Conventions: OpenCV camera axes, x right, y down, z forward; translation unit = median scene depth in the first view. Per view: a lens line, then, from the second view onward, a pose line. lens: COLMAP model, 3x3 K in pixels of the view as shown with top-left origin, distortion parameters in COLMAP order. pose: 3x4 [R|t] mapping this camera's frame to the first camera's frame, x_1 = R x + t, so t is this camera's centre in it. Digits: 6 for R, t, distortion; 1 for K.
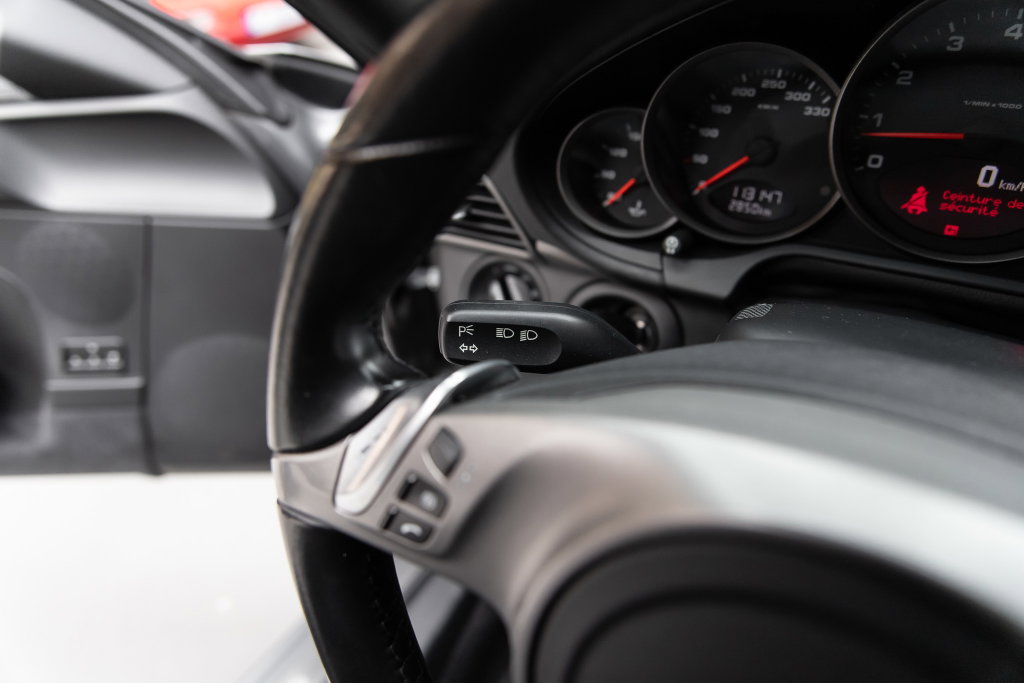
lens RADIAL K [[650.7, 0, 512.0], [0, 650.7, 341.5], [0, 0, 1]] dist [0.001787, -0.002041]
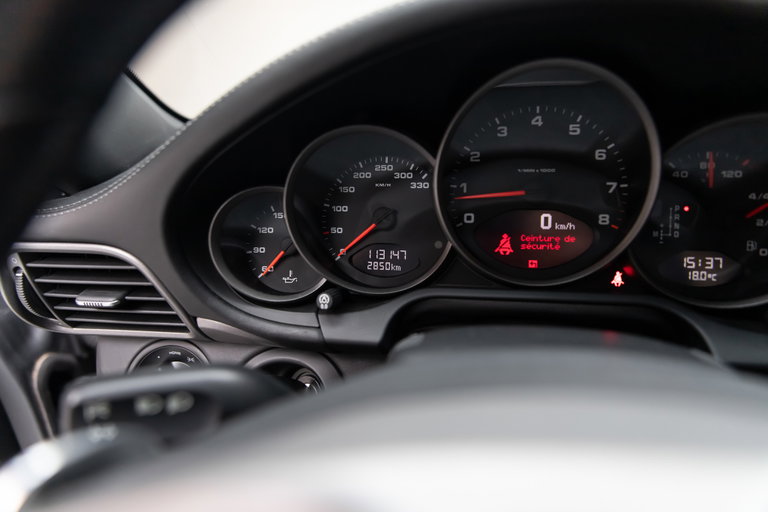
lens RADIAL K [[497.1, 0, 384.0], [0, 497.1, 256.0], [0, 0, 1]] dist [0.006814, 0.000957]
pose [[0.928427, -0.074464, 0.363976, 0.038637], [0.184529, 0.942742, -0.277825, 0.031543], [-0.322447, 0.325104, 0.889008, 0.195393]]
